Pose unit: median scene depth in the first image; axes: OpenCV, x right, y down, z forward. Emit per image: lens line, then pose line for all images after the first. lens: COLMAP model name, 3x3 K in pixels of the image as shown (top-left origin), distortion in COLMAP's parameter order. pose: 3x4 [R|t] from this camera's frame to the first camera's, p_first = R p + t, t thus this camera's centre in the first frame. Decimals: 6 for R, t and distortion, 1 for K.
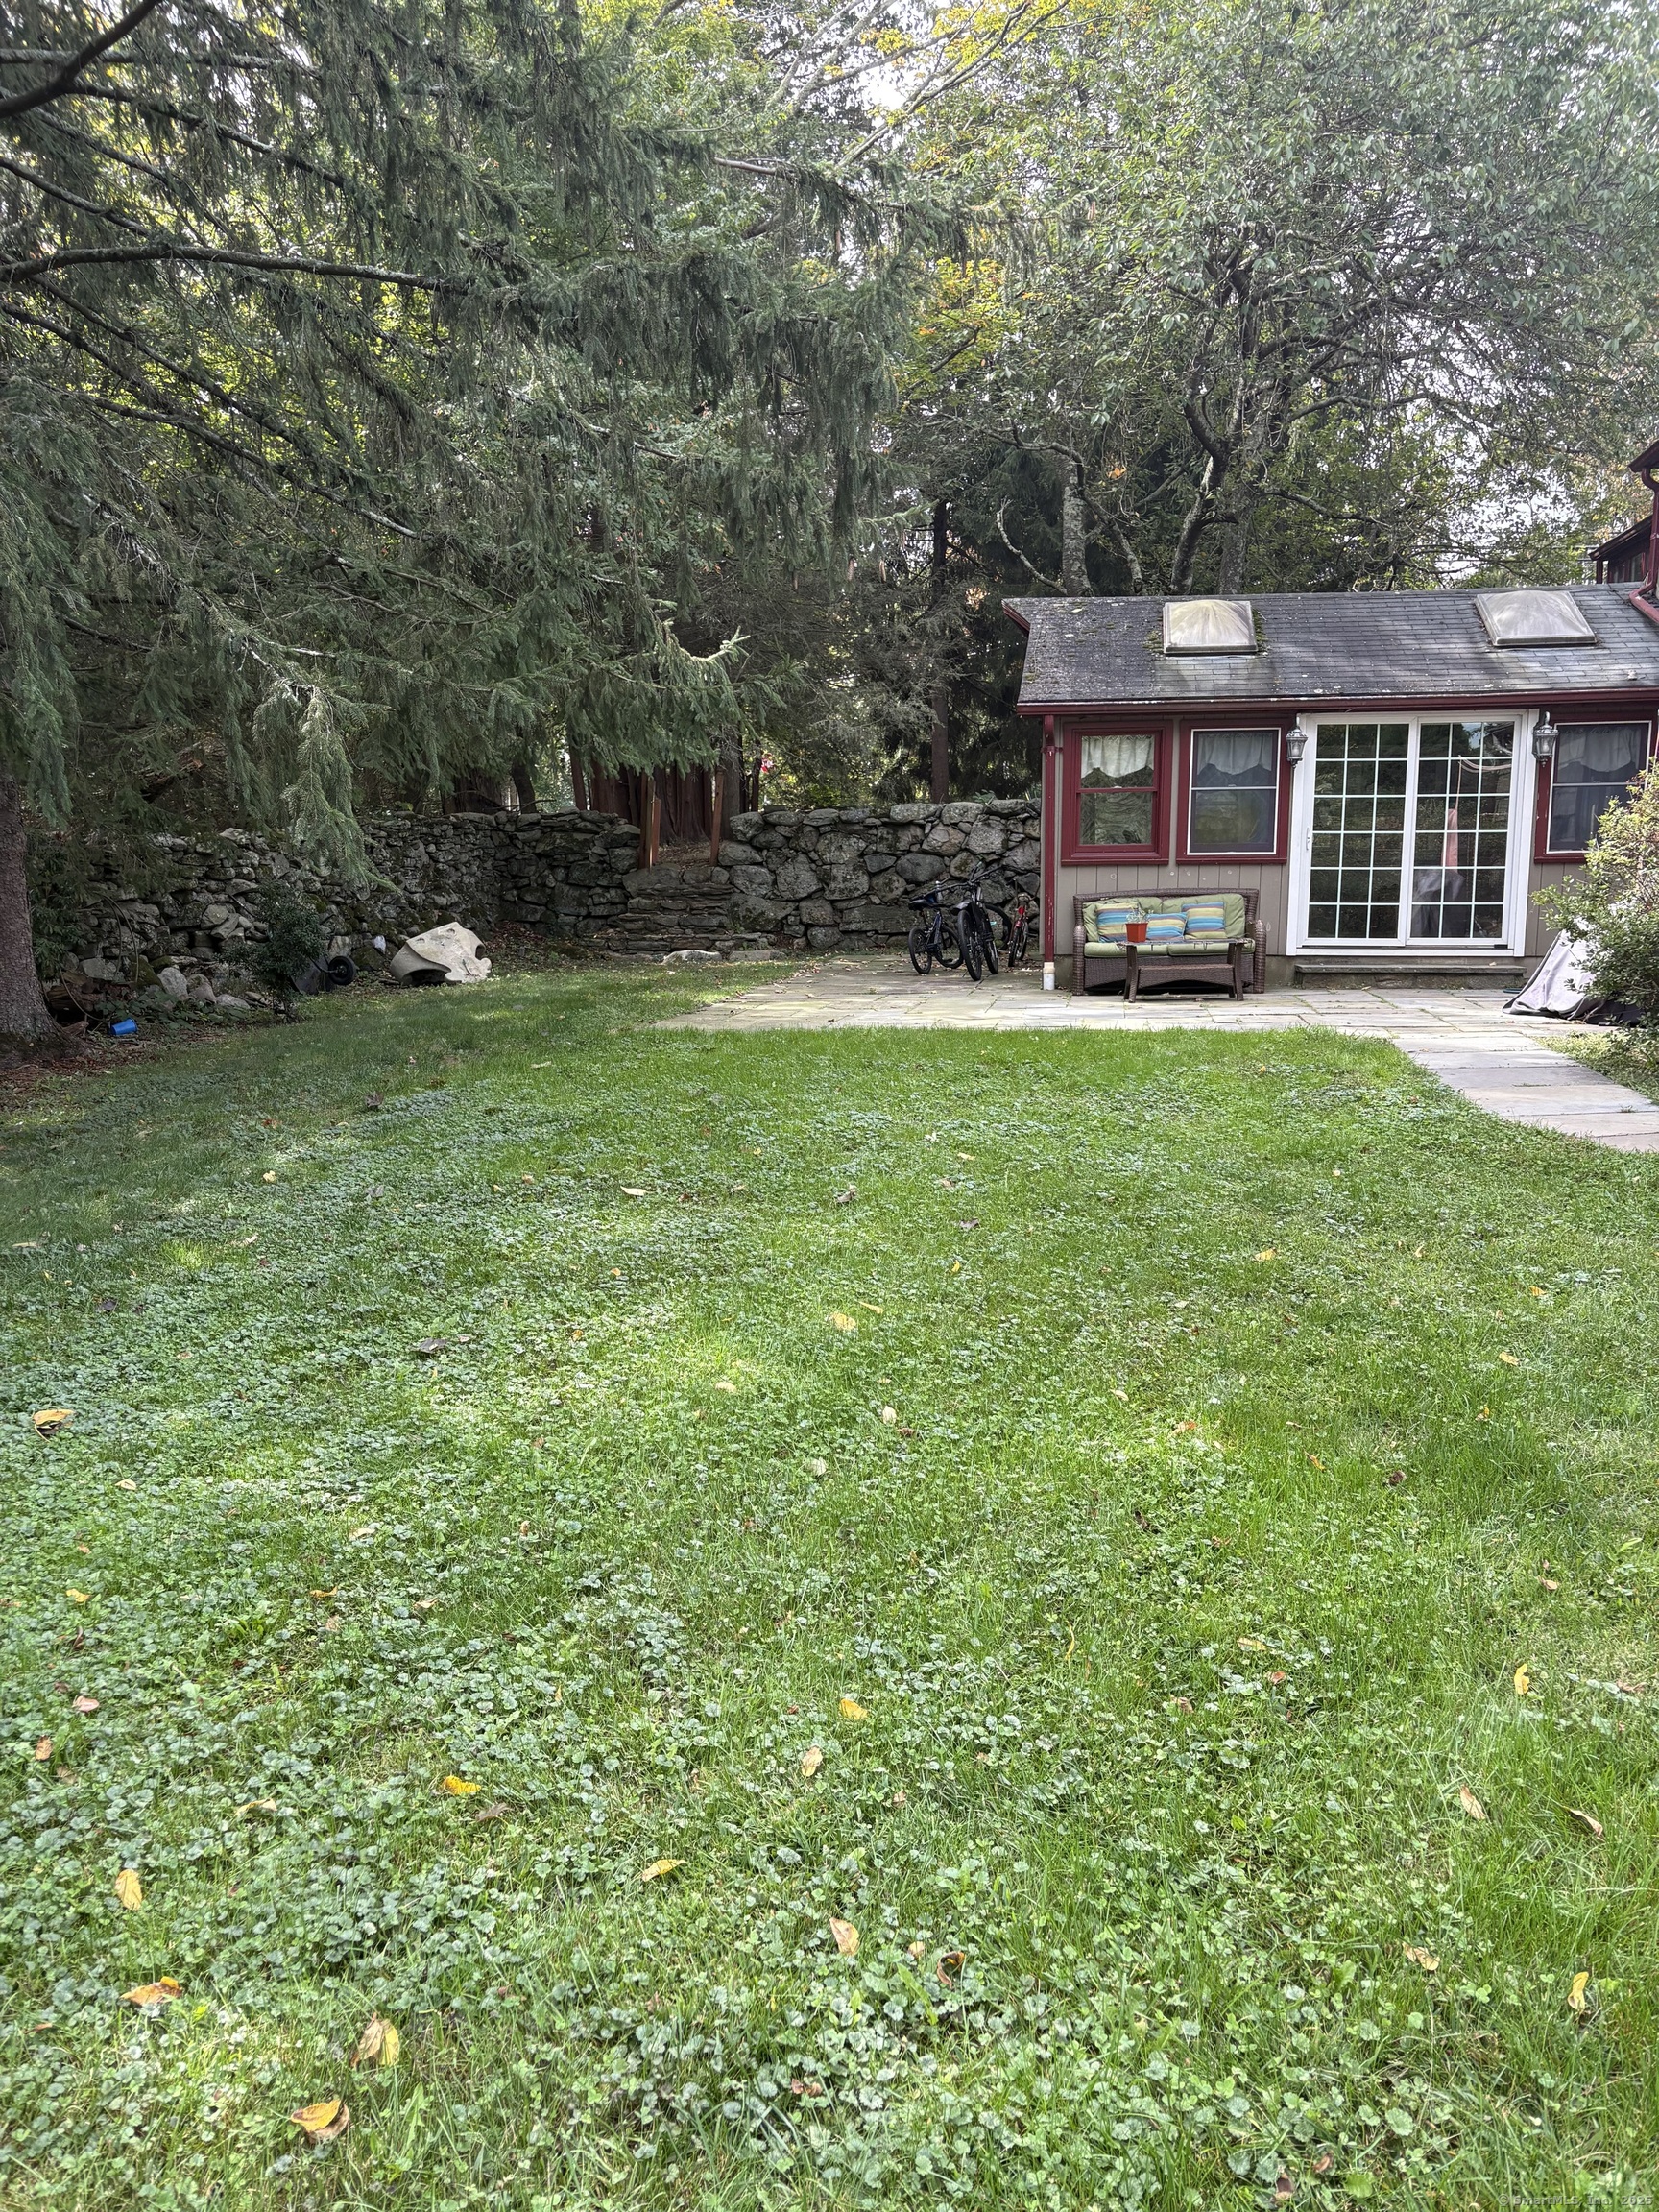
lens RADIAL K [[1586.6, 0, 829.5], [0, 1586.6, 1106.0], [0, 0, 1]] dist [0.089661, -0.077929]
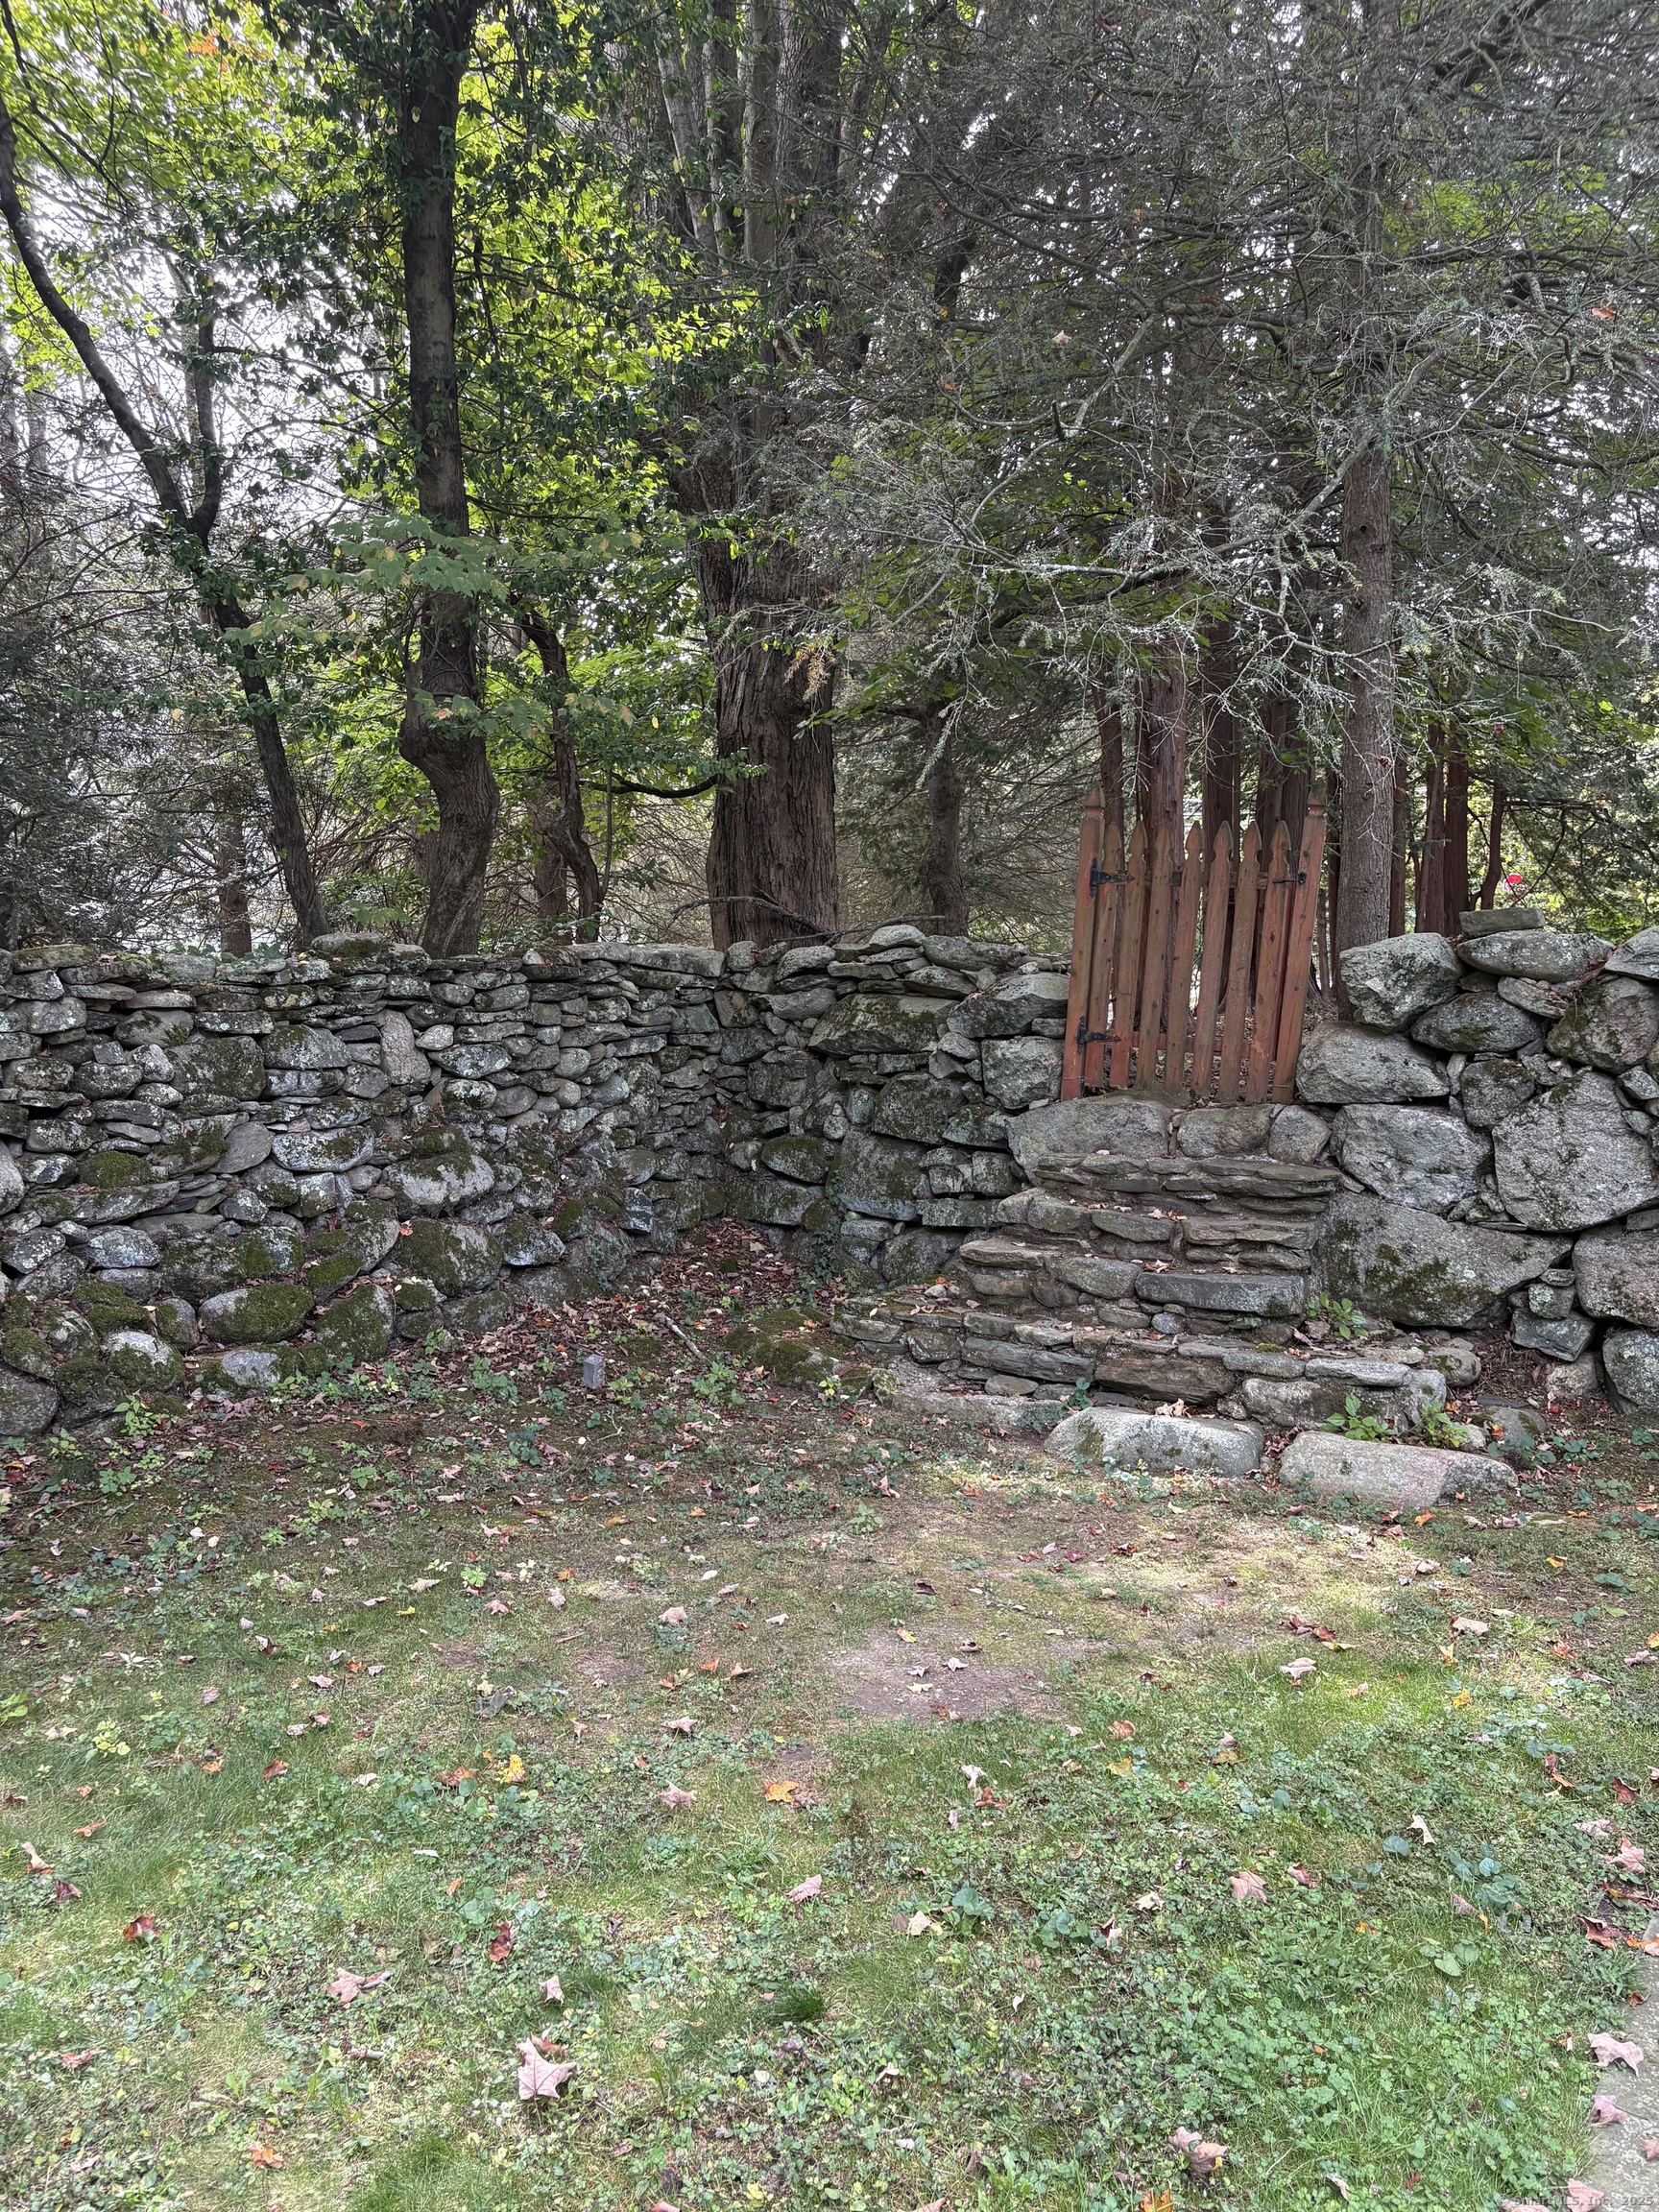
lens RADIAL K [[1586.6, 0, 829.5], [0, 1586.6, 1106.0], [0, 0, 1]] dist [0.089661, -0.077929]
pose [[0.904790, 0.044331, -0.423543, -0.018648], [-0.083284, 0.993782, -0.073899, -0.119477], [0.417634, 0.102137, 0.902857, 0.674567]]
